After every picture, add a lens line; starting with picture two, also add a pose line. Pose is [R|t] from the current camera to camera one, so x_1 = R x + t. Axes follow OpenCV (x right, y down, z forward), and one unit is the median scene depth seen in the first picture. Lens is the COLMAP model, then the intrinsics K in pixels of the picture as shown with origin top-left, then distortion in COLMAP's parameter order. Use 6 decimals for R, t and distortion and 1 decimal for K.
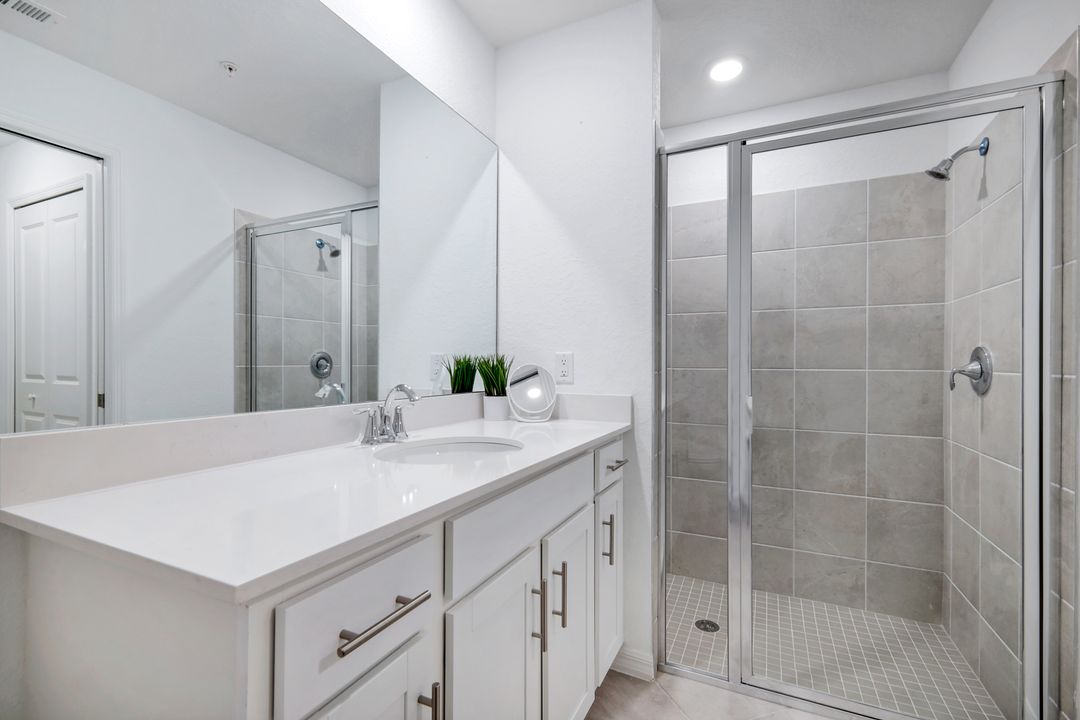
lens RADIAL K [[474.4, 0, 543.1], [0, 474.4, 357.3], [0, 0, 1]] dist [0.001286, 0.000698]
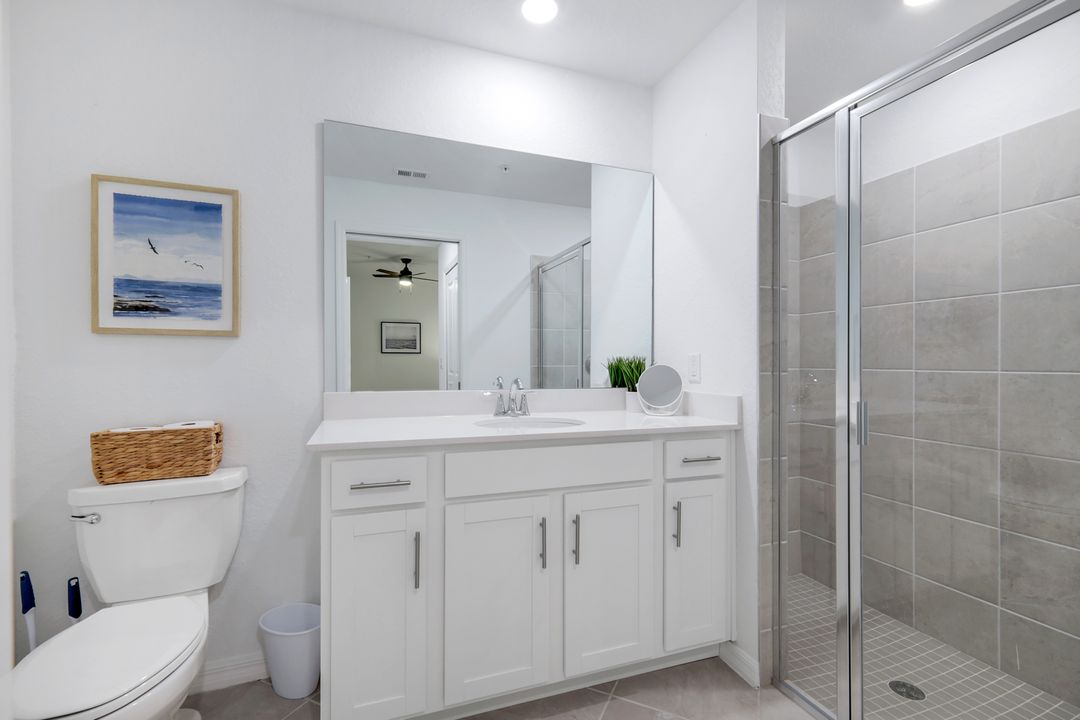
lens RADIAL K [[474.4, 0, 543.1], [0, 474.4, 357.3], [0, 0, 1]] dist [0.001286, 0.000698]
pose [[0.722197, -0.008782, -0.691631, 0.489854], [0.007734, 0.999959, -0.004620, 0.000307], [0.691644, -0.002013, 0.722236, -0.008388]]
